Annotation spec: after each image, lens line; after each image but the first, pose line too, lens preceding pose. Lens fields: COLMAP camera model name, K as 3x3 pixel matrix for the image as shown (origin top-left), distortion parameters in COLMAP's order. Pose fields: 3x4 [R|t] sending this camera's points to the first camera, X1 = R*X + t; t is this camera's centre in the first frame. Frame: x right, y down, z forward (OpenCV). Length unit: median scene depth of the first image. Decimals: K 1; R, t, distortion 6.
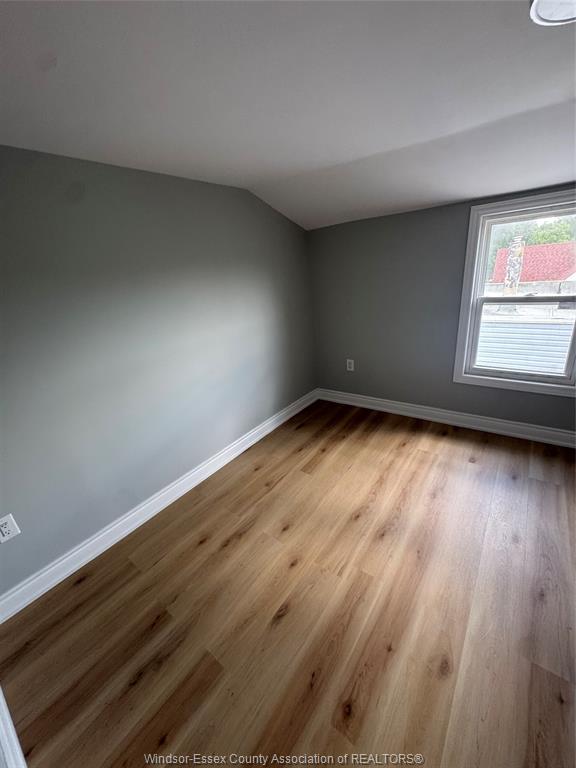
lens RADIAL K [[307.1, 0, 289.1], [0, 307.1, 383.8], [0, 0, 1]] dist [-0.004567, 0.000529]
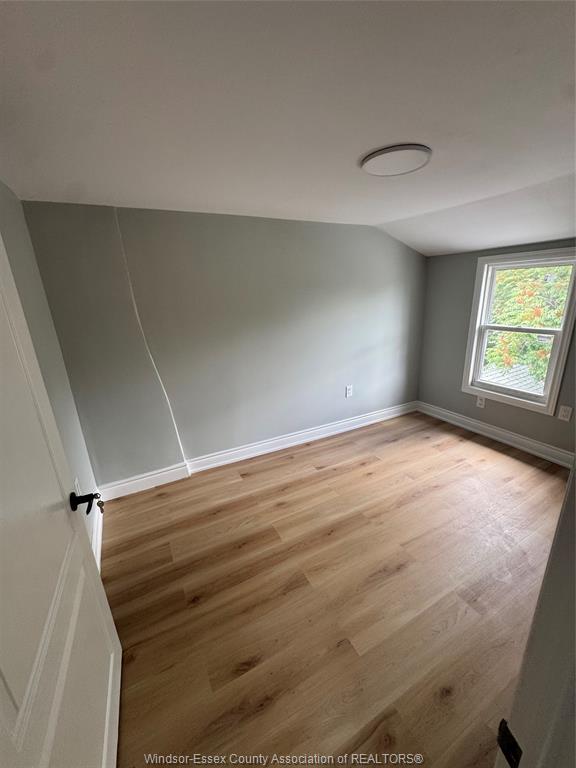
lens RADIAL K [[307.1, 0, 289.6], [0, 307.1, 382.7], [0, 0, 1]] dist [-0.004567, 0.000529]
pose [[0.897442, 0.171671, -0.406358, 0.498379], [-0.185606, 0.982610, 0.005205, 0.099778], [0.400185, 0.070751, 0.913699, -0.485418]]
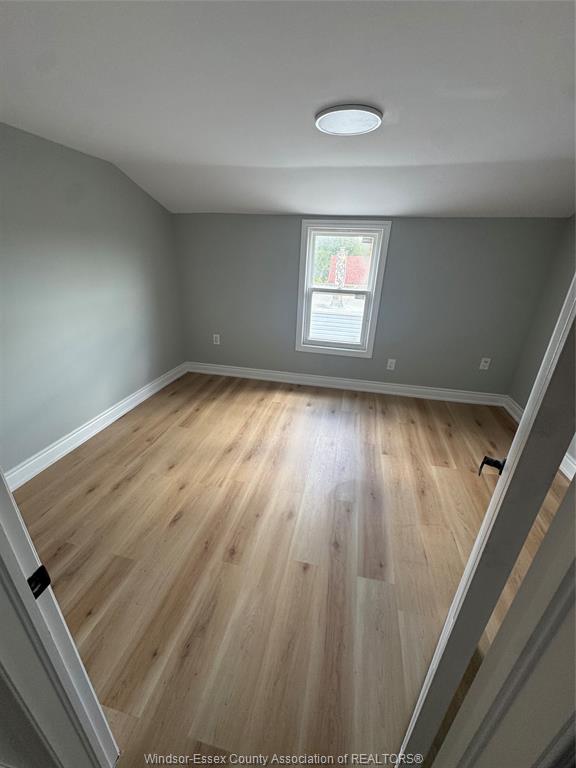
lens RADIAL K [[307.1, 0, 287.0], [0, 307.1, 383.6], [0, 0, 1]] dist [-0.004567, 0.000529]
pose [[0.904026, -0.045187, 0.425083, -0.086681], [0.031213, 0.998721, 0.039787, 0.100686], [-0.426337, -0.022700, 0.904279, -0.233710]]
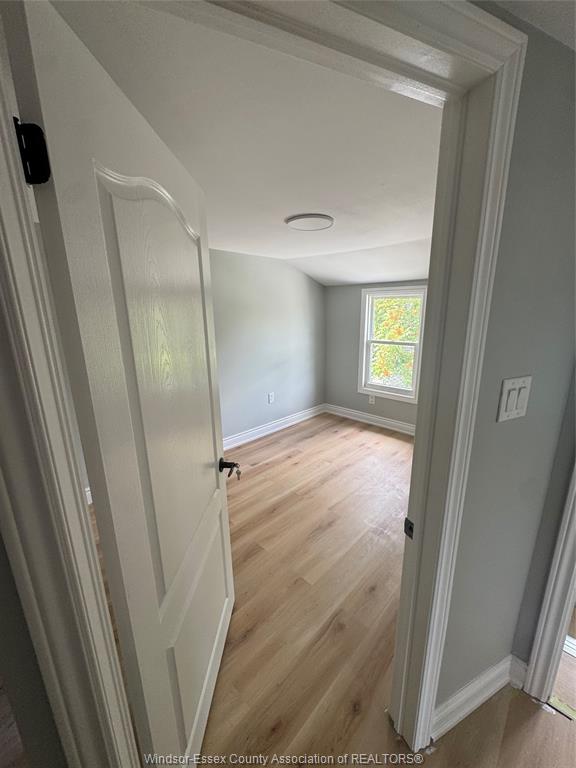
lens RADIAL K [[307.1, 0, 292.6], [0, 307.1, 380.7], [0, 0, 1]] dist [-0.004567, 0.000529]
pose [[0.988750, 0.101787, -0.109606, 0.454322], [-0.114027, 0.987157, -0.111892, 0.178629], [0.096809, 0.123132, 0.987657, -0.685957]]
